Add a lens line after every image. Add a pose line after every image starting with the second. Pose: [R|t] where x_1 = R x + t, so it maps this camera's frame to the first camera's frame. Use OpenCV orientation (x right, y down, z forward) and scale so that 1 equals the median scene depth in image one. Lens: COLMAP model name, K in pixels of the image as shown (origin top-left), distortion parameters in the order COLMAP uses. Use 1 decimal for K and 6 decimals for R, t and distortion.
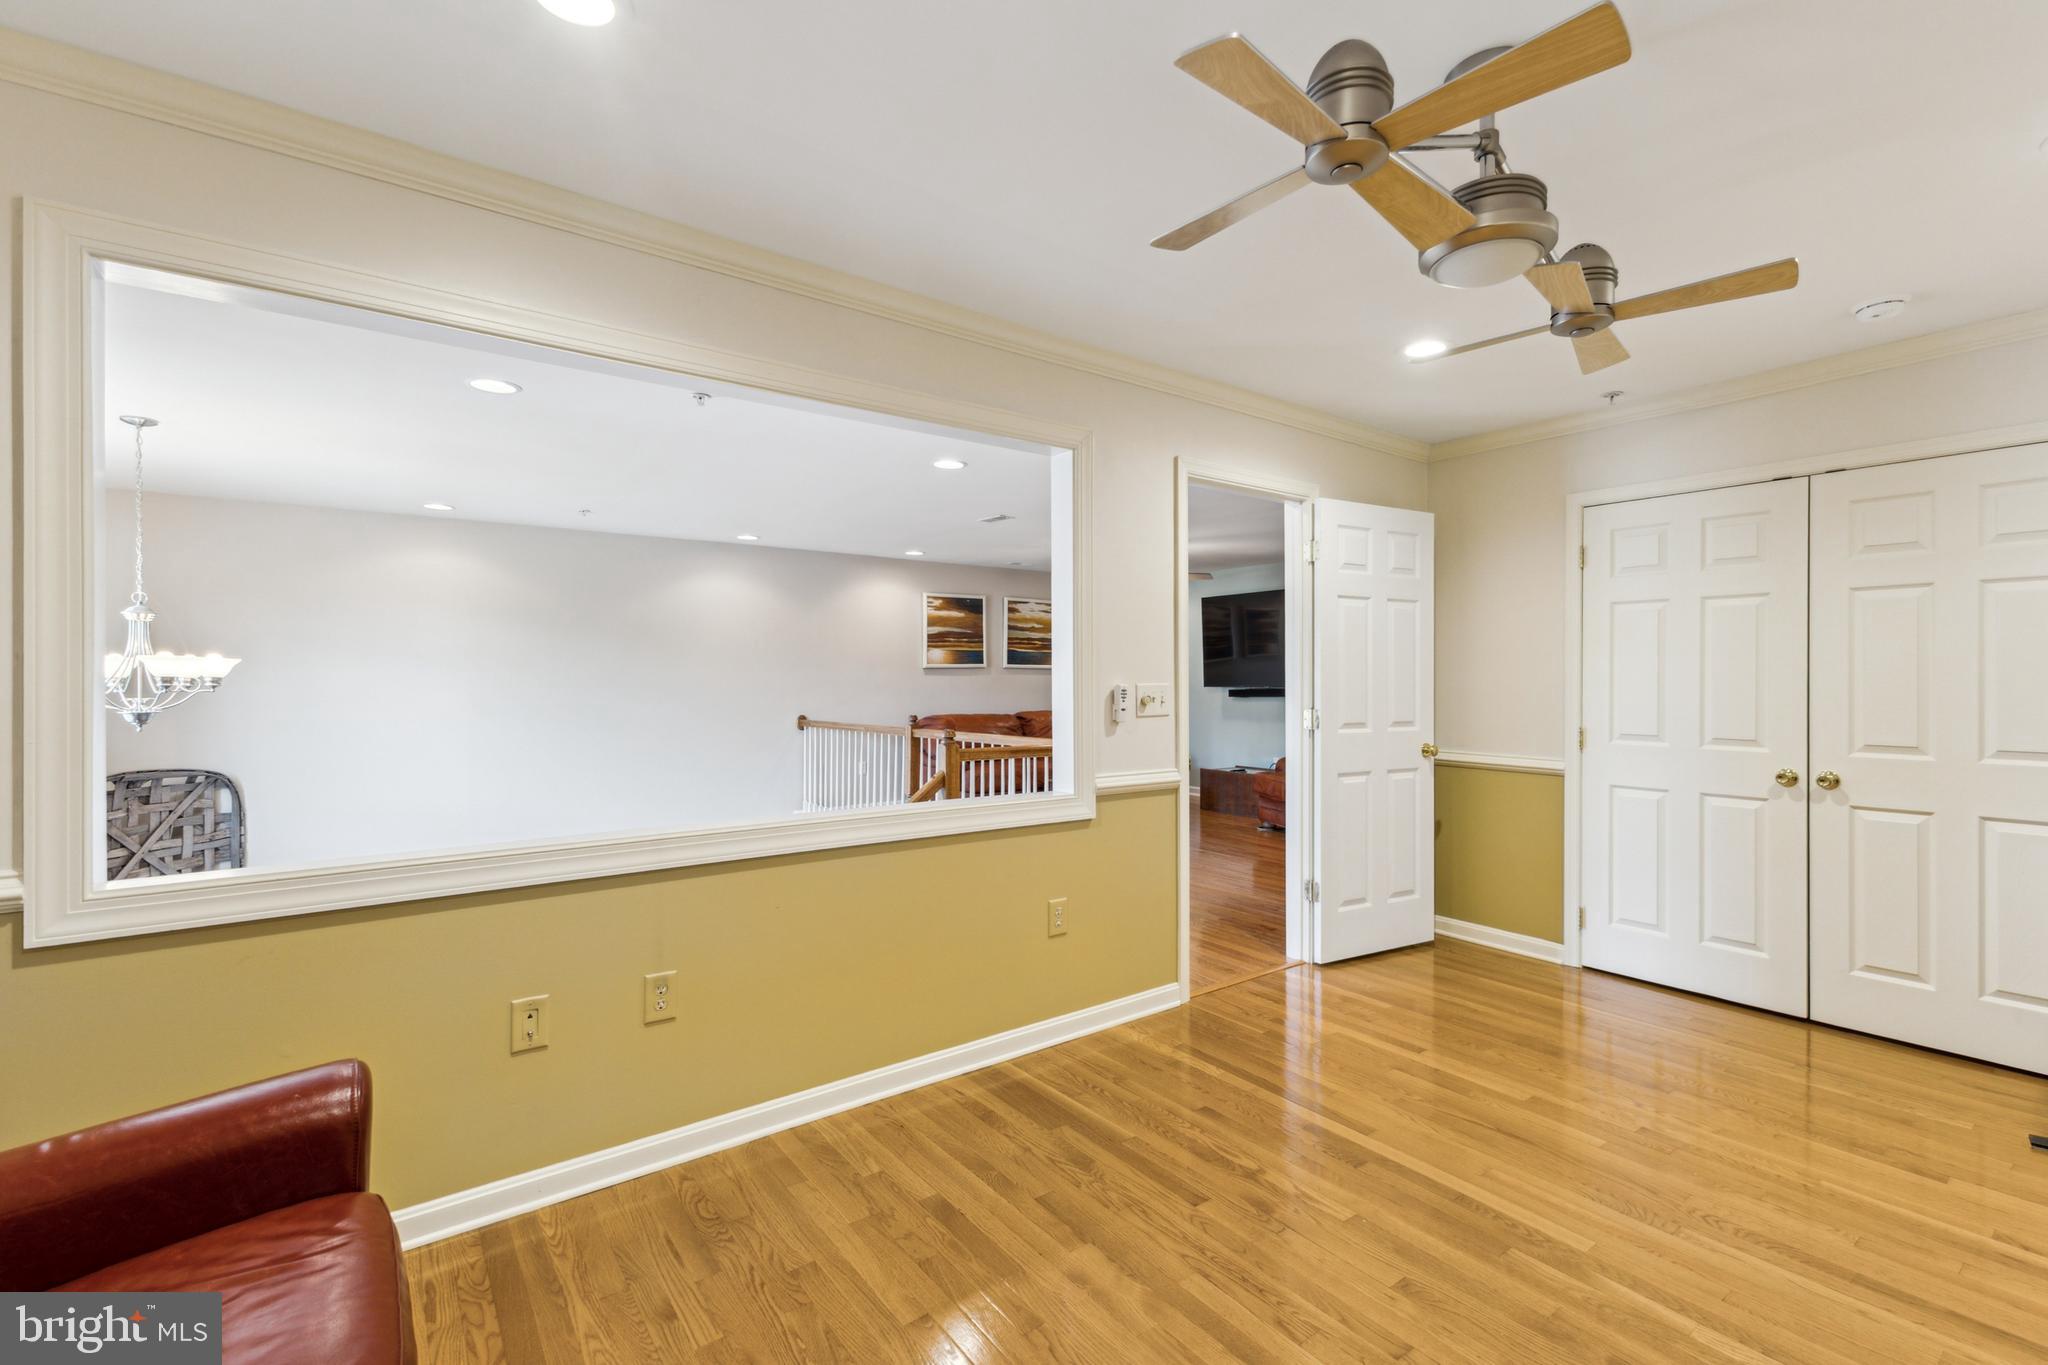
lens RADIAL K [[894.8, 0, 1031.7], [0, 894.8, 686.8], [0, 0, 1]] dist [0.017172, -0.004796]
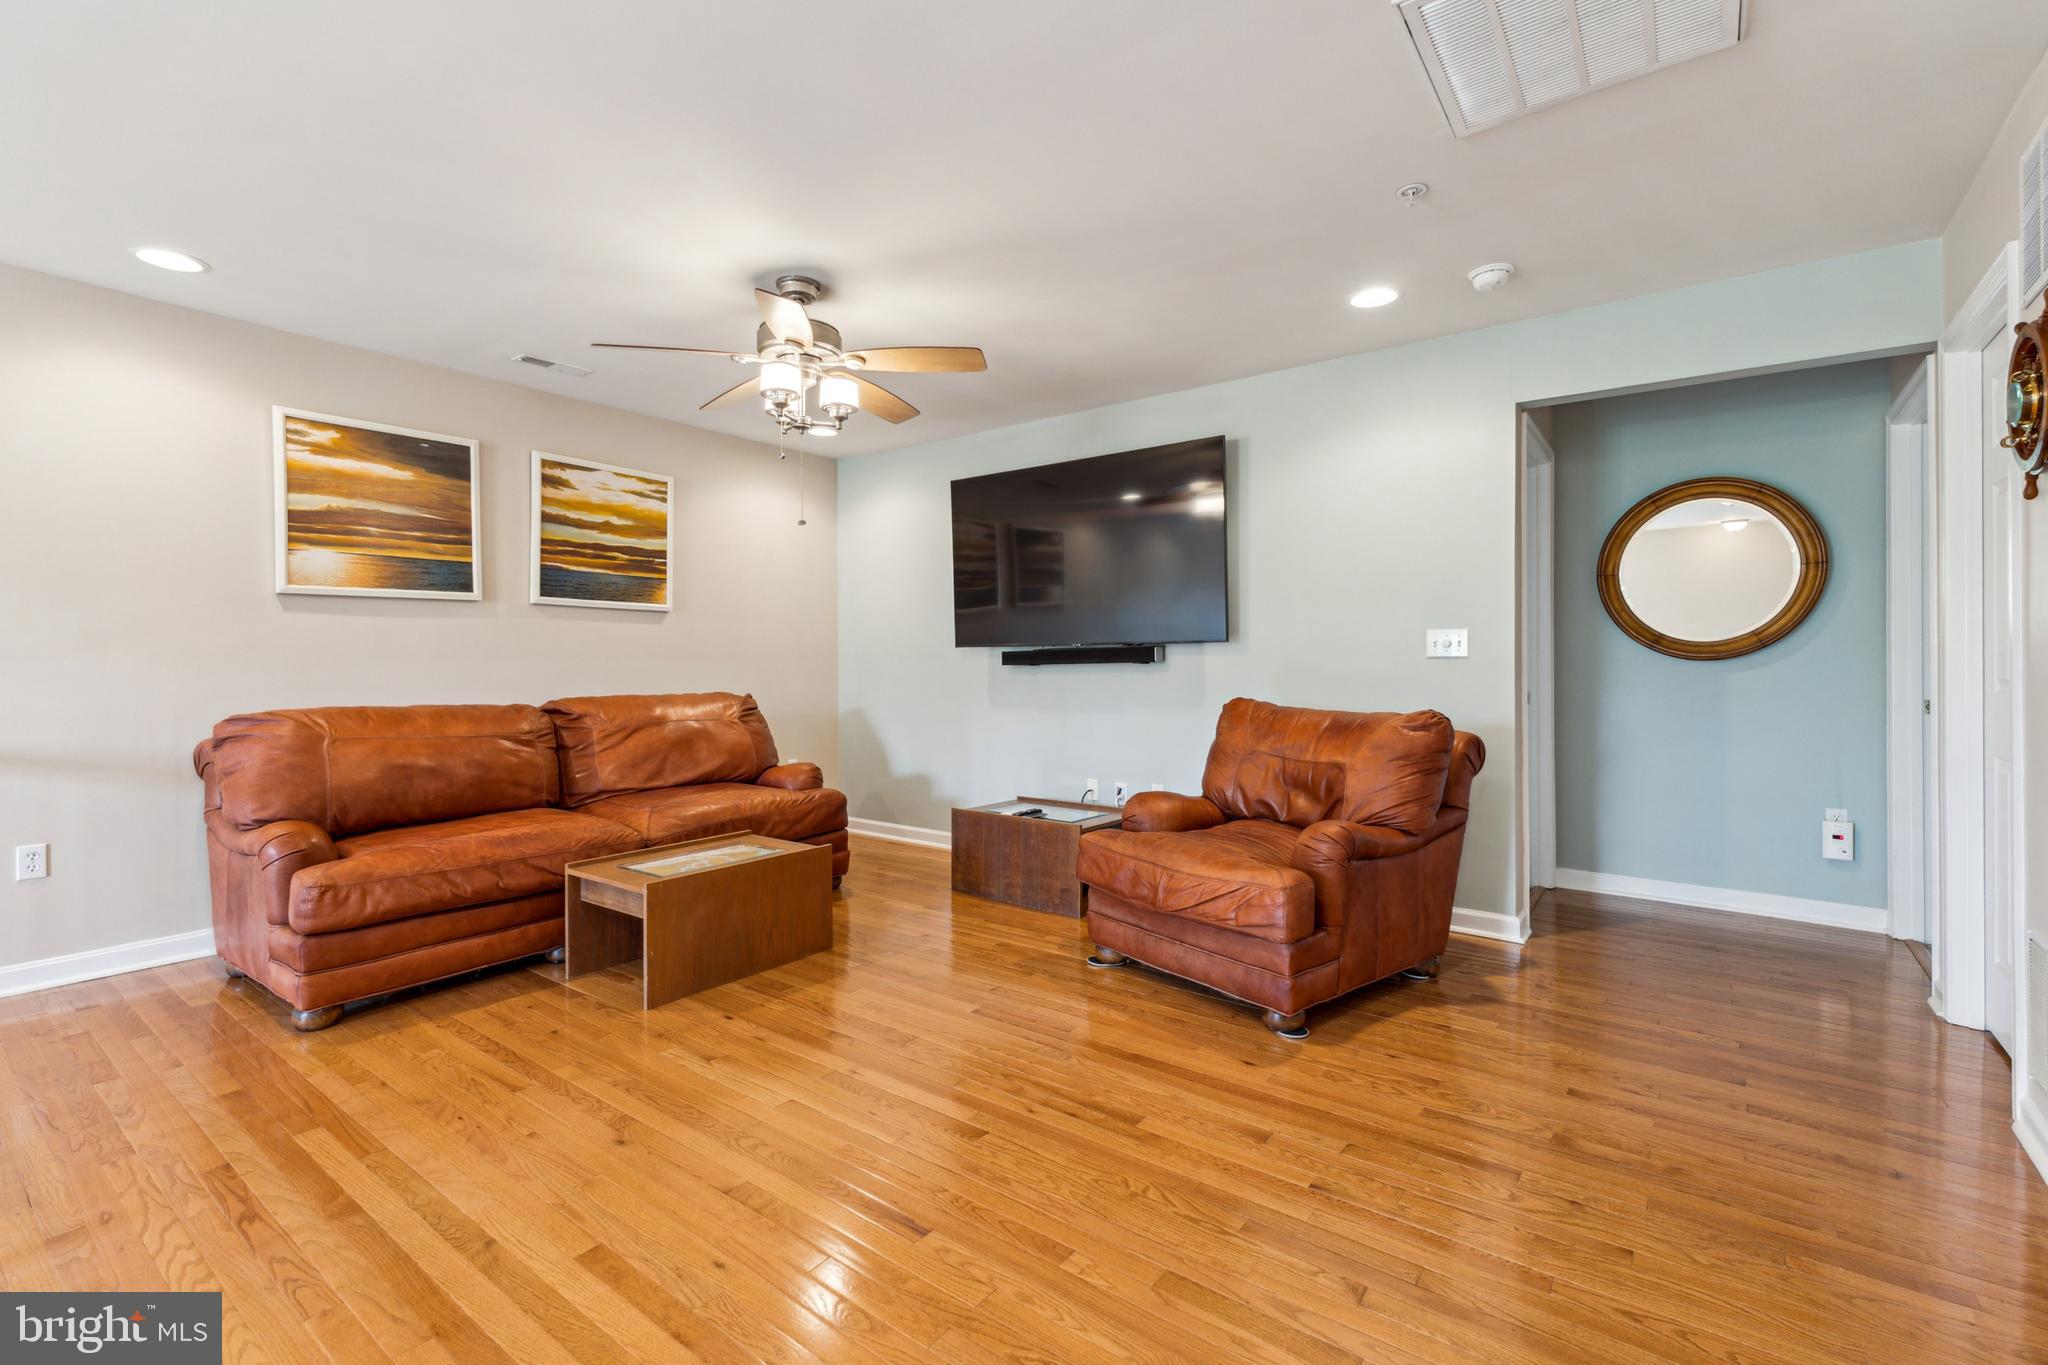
lens RADIAL K [[894.8, 0, 1026.1], [0, 894.8, 668.6], [0, 0, 1]] dist [0.017172, -0.004796]
pose [[0.961108, -0.004383, 0.276138, 0.087480], [0.004452, 0.999990, 0.000377, 0.013566], [-0.276137, 0.000867, 0.961118, 0.491226]]
